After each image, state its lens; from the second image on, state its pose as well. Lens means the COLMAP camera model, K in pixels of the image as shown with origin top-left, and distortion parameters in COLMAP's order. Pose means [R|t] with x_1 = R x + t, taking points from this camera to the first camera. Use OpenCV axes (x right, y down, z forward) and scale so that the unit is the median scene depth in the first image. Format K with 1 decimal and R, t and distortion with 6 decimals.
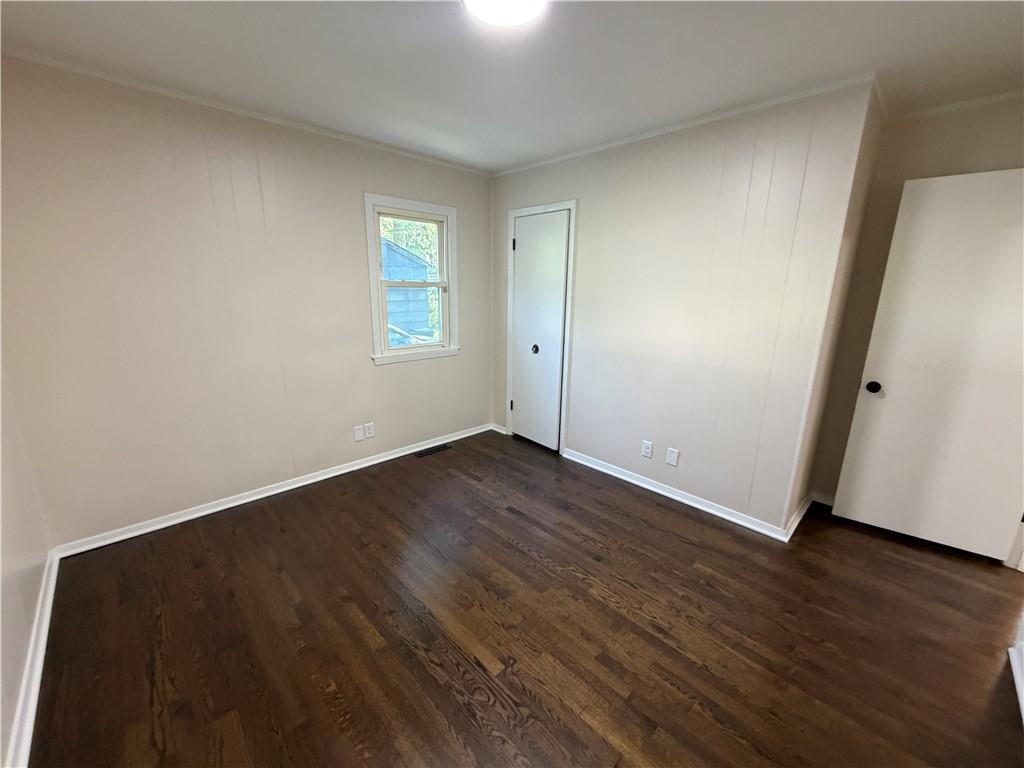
lens RADIAL K [[408.3, 0, 485.6], [0, 408.3, 384.1], [0, 0, 1]] dist [-0.002326, 0.000645]
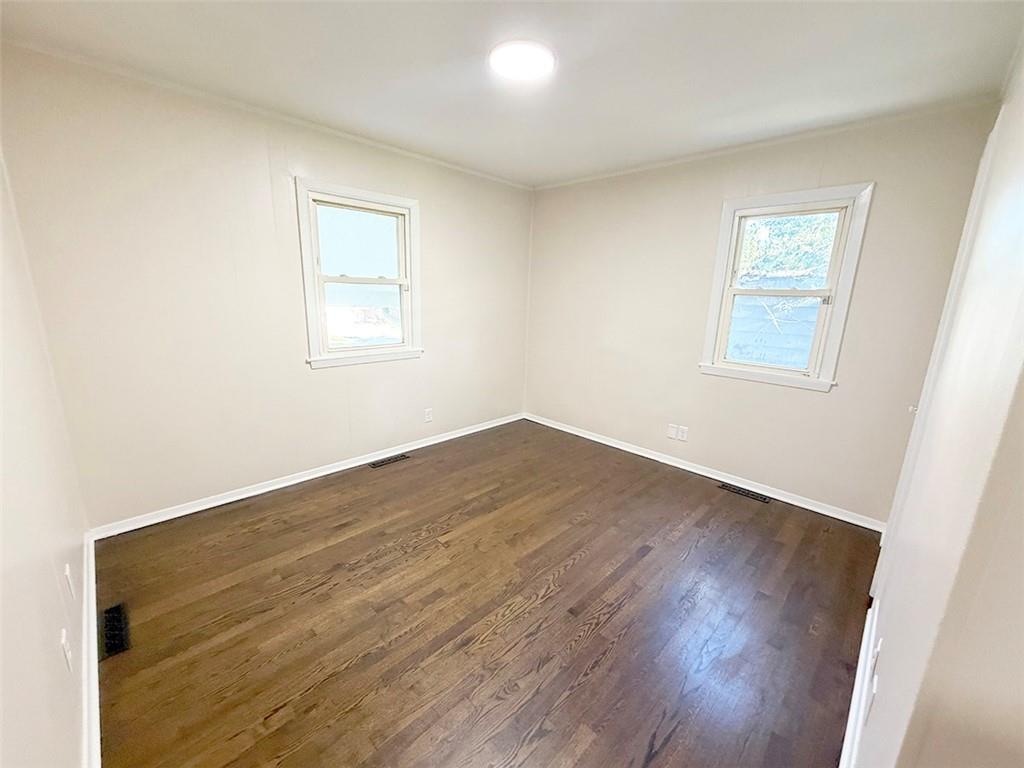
lens RADIAL K [[408.3, 0, 535.7], [0, 408.3, 389.7], [0, 0, 1]] dist [-0.002326, 0.000645]
pose [[0.078093, 0.215233, -0.973435, 0.878318], [-0.262001, 0.946526, 0.188264, -0.116886], [0.961903, 0.240339, 0.130308, 0.640797]]
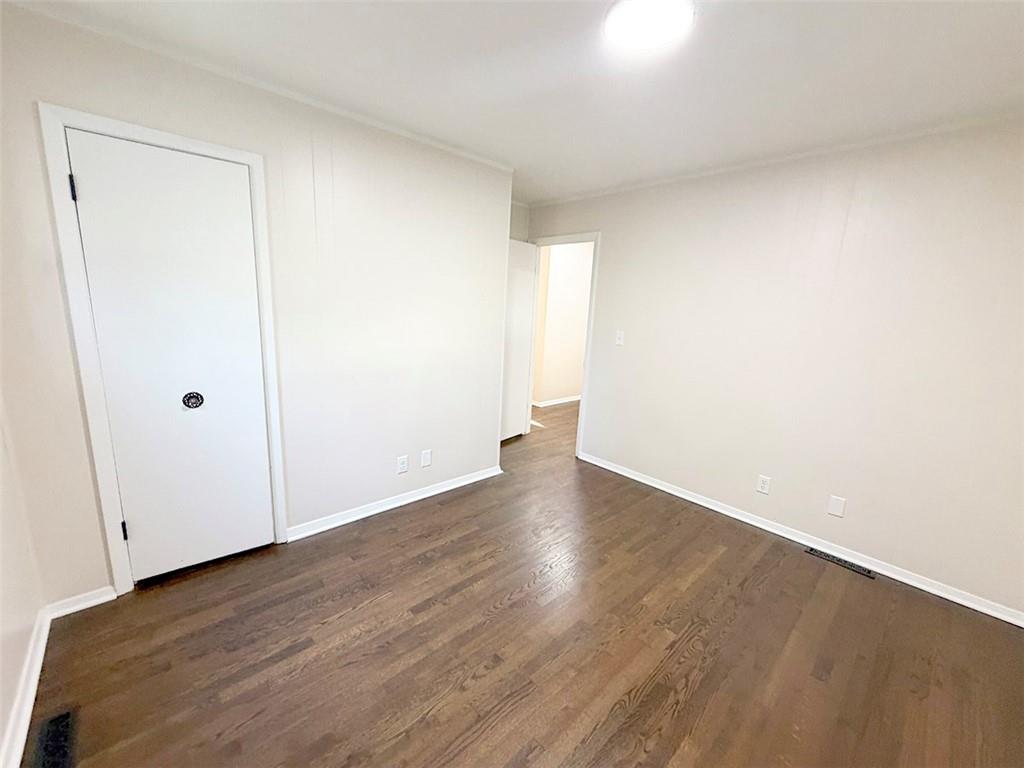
lens RADIAL K [[408.3, 0, 535.1], [0, 408.3, 382.6], [0, 0, 1]] dist [-0.002326, 0.000645]
pose [[-0.029856, -0.205383, 0.978226, -0.610124], [0.188946, 0.959859, 0.207293, -0.196440], [-0.981534, 0.191021, 0.010149, 0.784892]]
